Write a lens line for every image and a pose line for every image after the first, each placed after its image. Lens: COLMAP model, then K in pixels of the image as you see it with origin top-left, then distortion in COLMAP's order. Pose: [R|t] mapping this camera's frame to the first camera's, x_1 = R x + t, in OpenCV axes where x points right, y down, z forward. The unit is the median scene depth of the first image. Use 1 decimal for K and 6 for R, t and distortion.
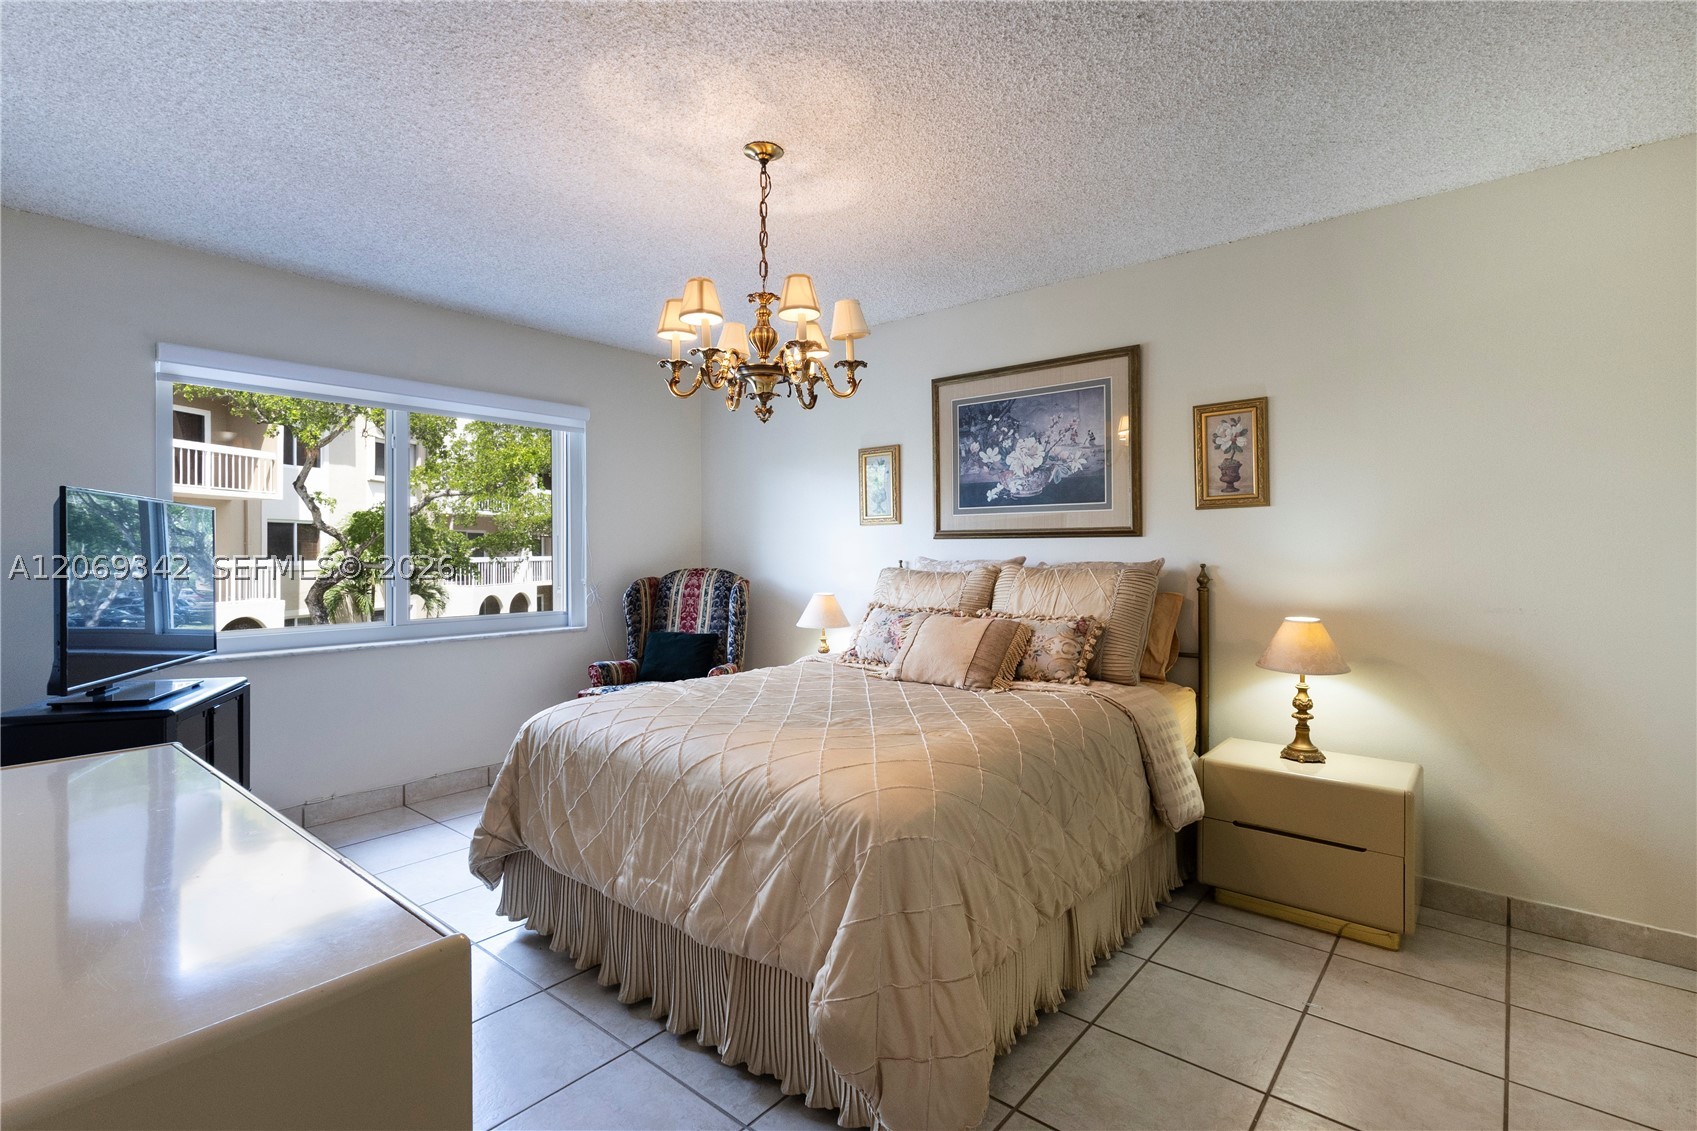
lens RADIAL K [[804.2, 0, 843.5], [0, 804.2, 555.1], [0, 0, 1]] dist [0.005176, 0.000089]
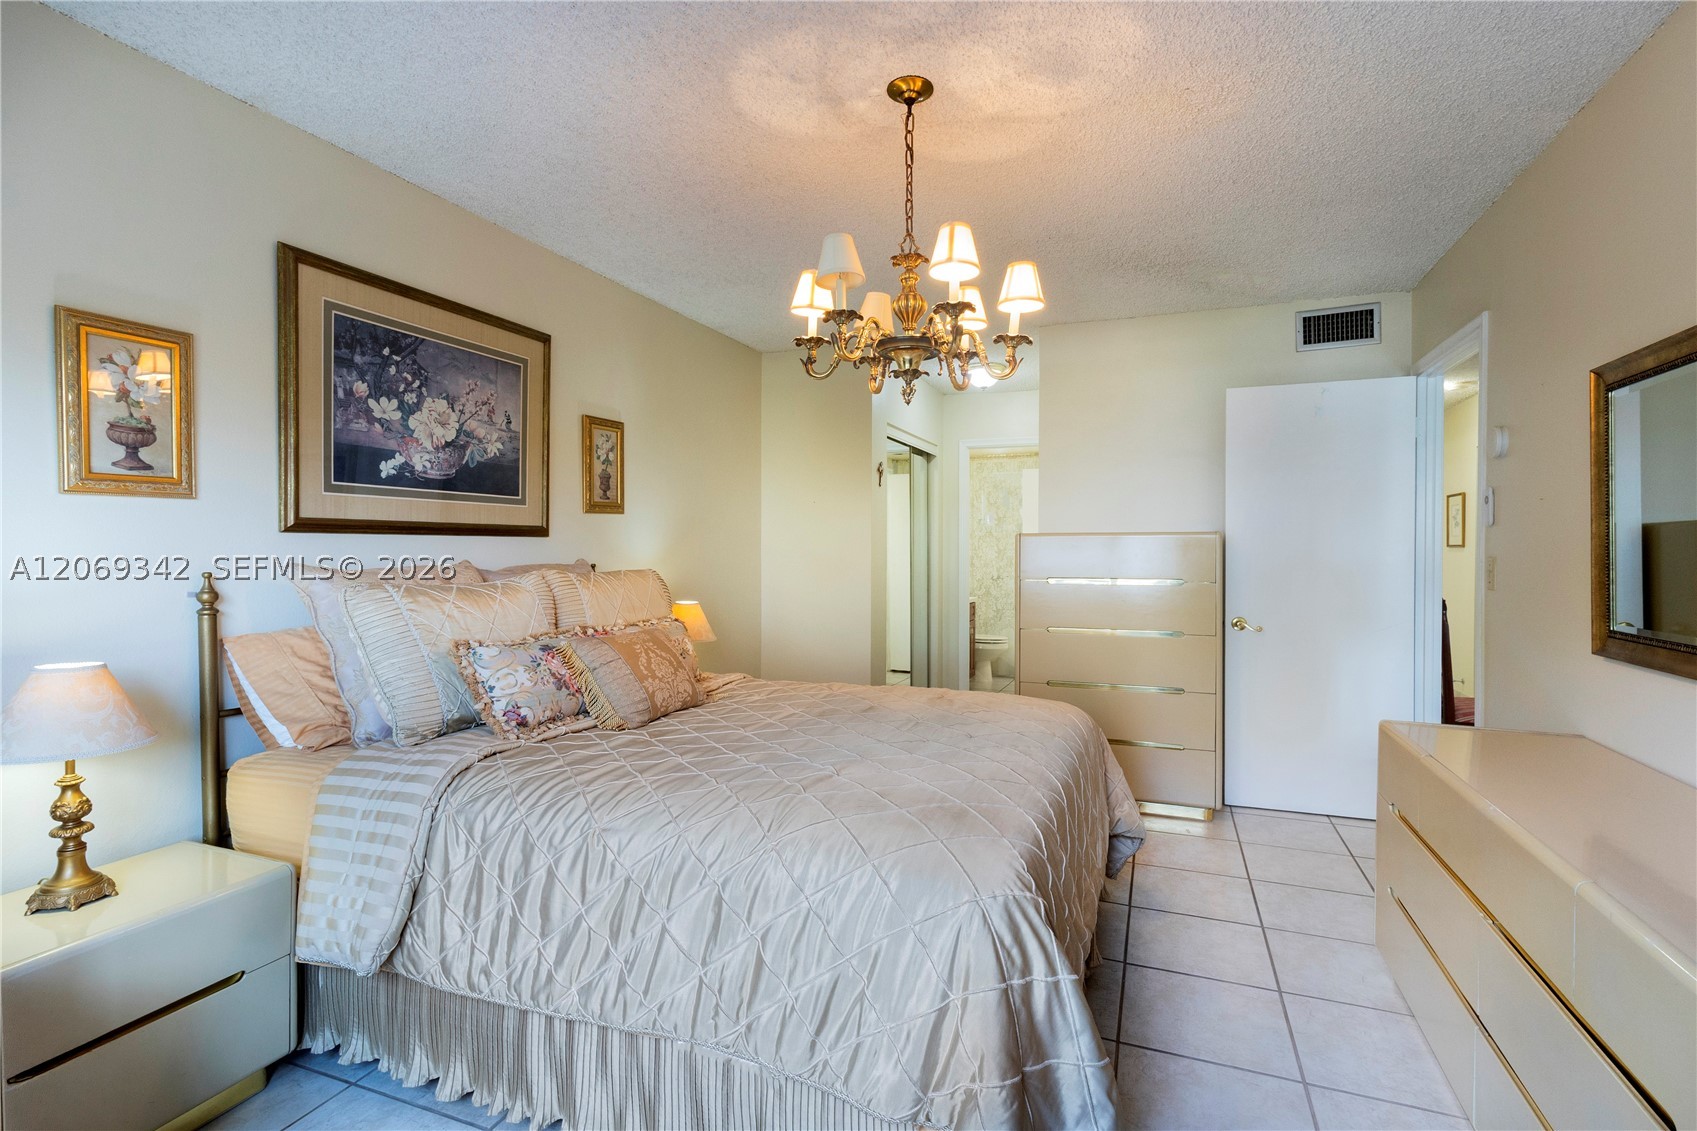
lens RADIAL K [[804.2, 0, 843.1], [0, 804.2, 559.6], [0, 0, 1]] dist [0.005176, 0.000089]
pose [[-0.315532, -0.018649, 0.948732, -0.582195], [-0.002909, 0.999821, 0.018686, -0.013292], [-0.948910, 0.003136, -0.315530, 0.871719]]
